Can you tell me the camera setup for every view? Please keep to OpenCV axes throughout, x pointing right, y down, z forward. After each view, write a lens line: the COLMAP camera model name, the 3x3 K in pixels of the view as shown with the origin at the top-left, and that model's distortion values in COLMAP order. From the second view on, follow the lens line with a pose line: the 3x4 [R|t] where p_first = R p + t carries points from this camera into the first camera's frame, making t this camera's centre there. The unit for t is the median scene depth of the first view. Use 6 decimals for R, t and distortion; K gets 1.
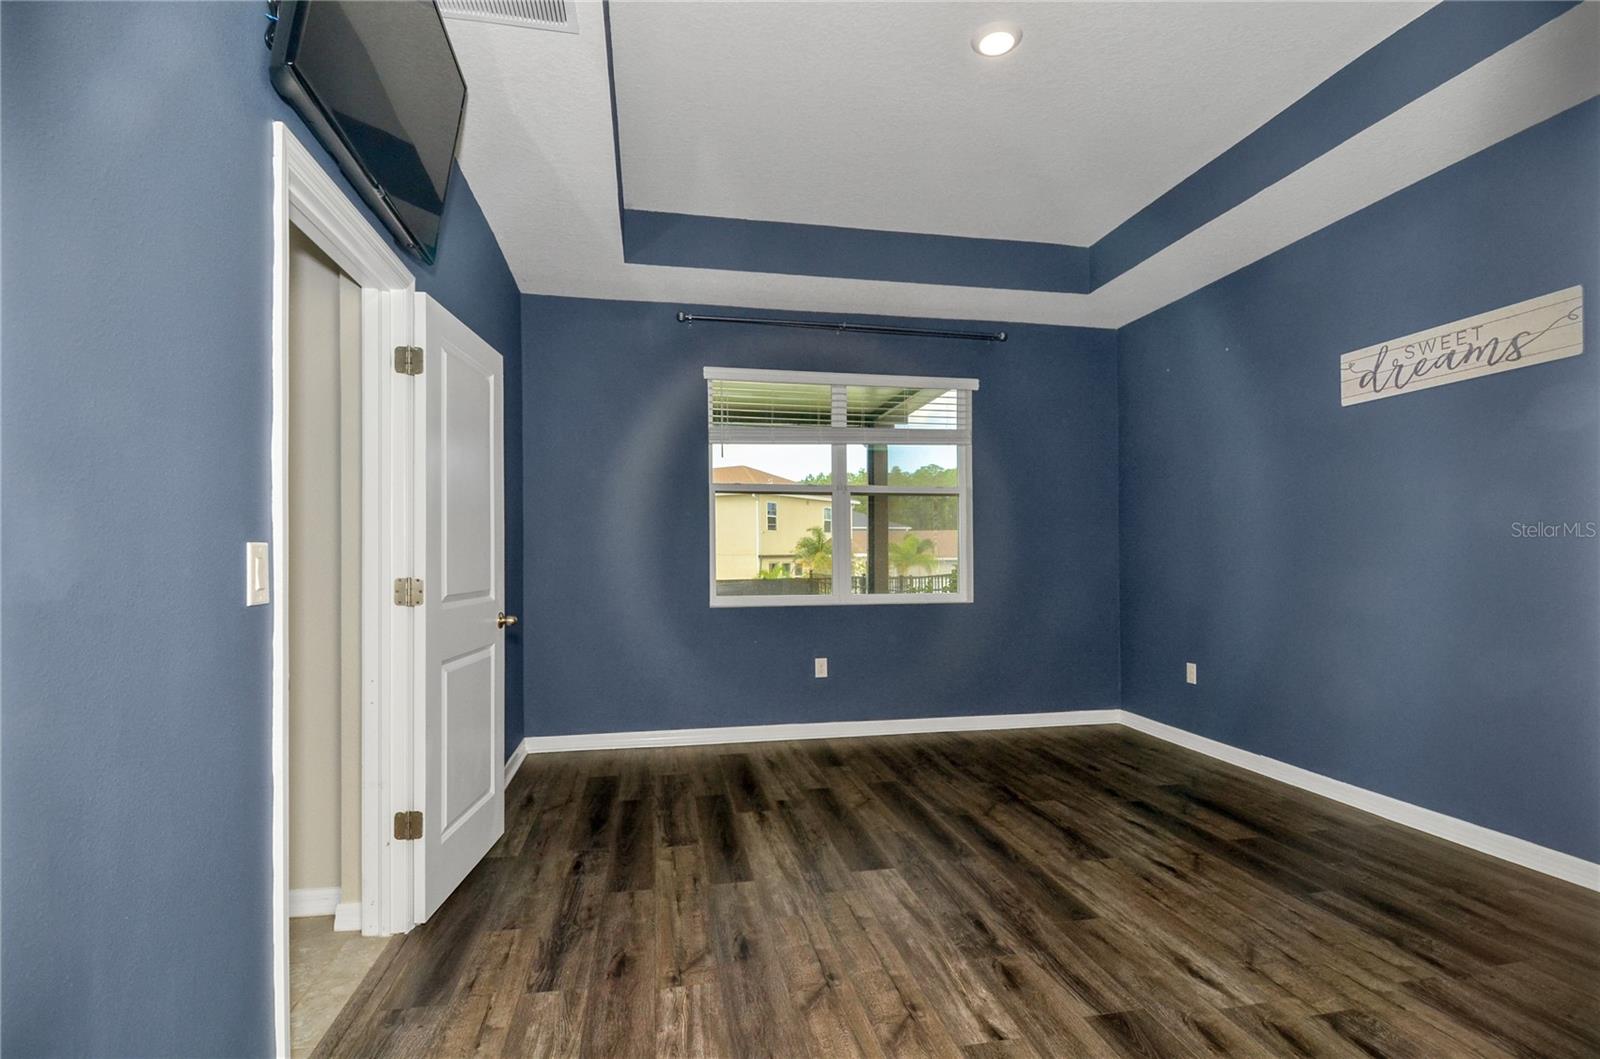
lens RADIAL K [[770.5, 0, 804.0], [0, 770.5, 545.3], [0, 0, 1]] dist [-0.001636, -0.014573]
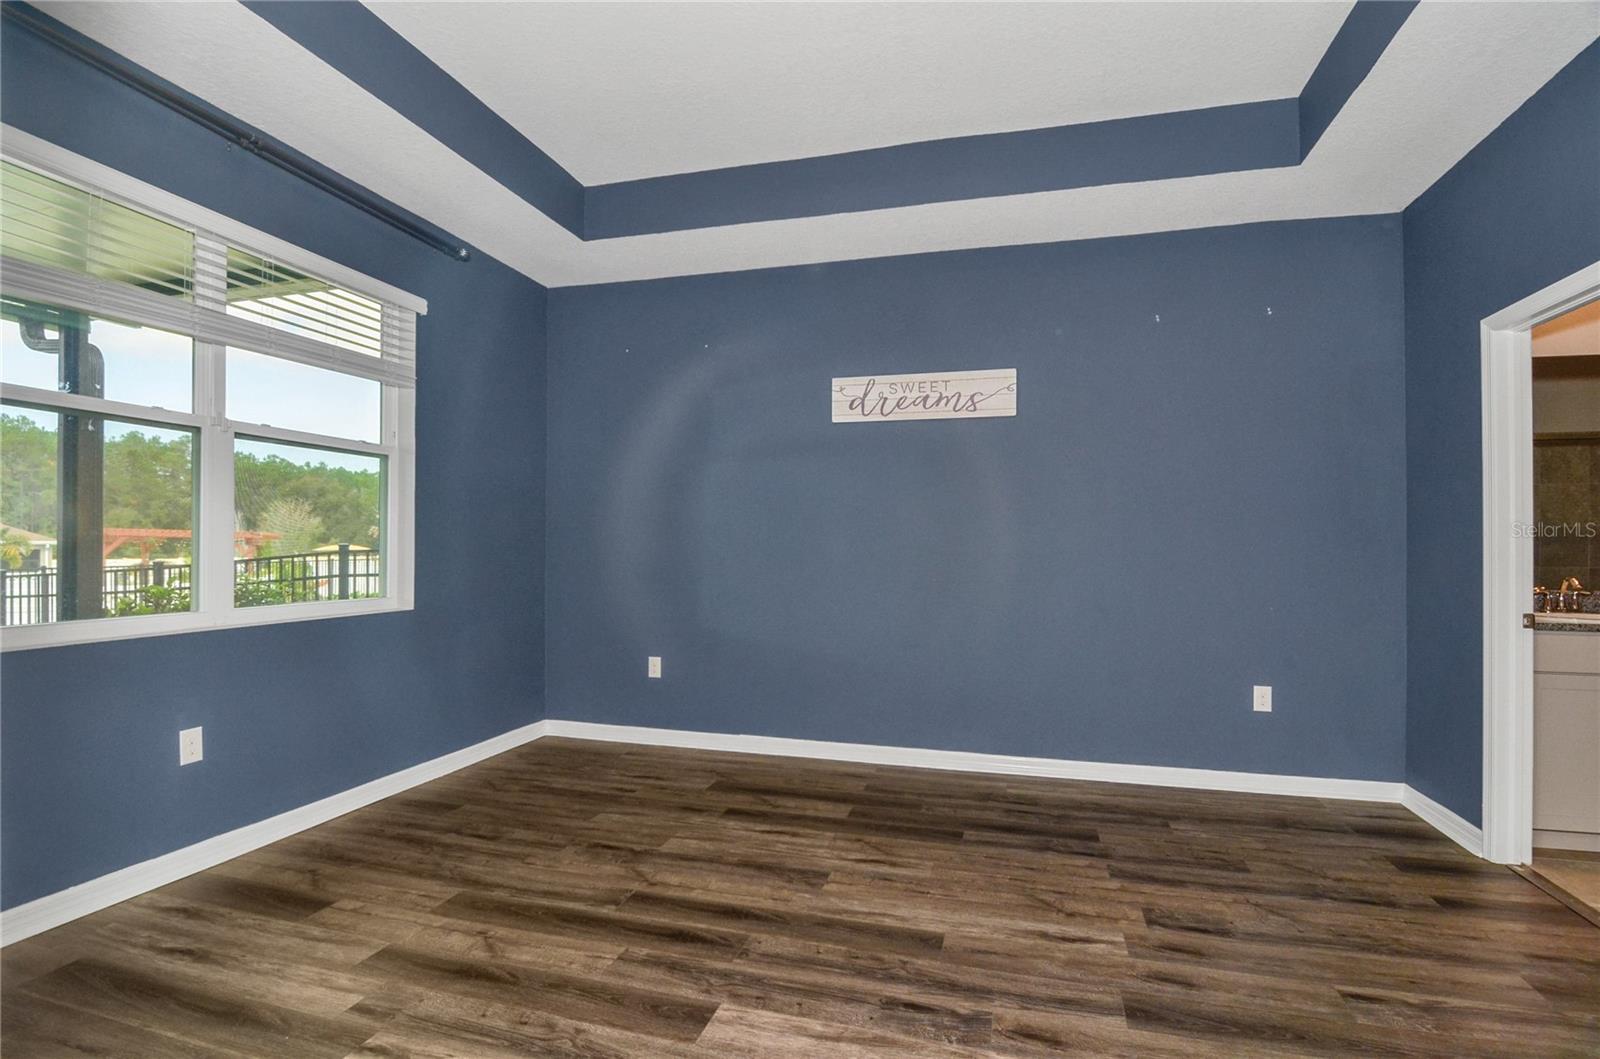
lens RADIAL K [[770.5, 0, 804.0], [0, 770.5, 545.3], [0, 0, 1]] dist [-0.001636, -0.014573]
pose [[0.445318, 0.010407, 0.895312, -0.431188], [-0.025096, 0.999685, 0.000862, 0.008543], [-0.895021, -0.022853, 0.445439, 0.590710]]
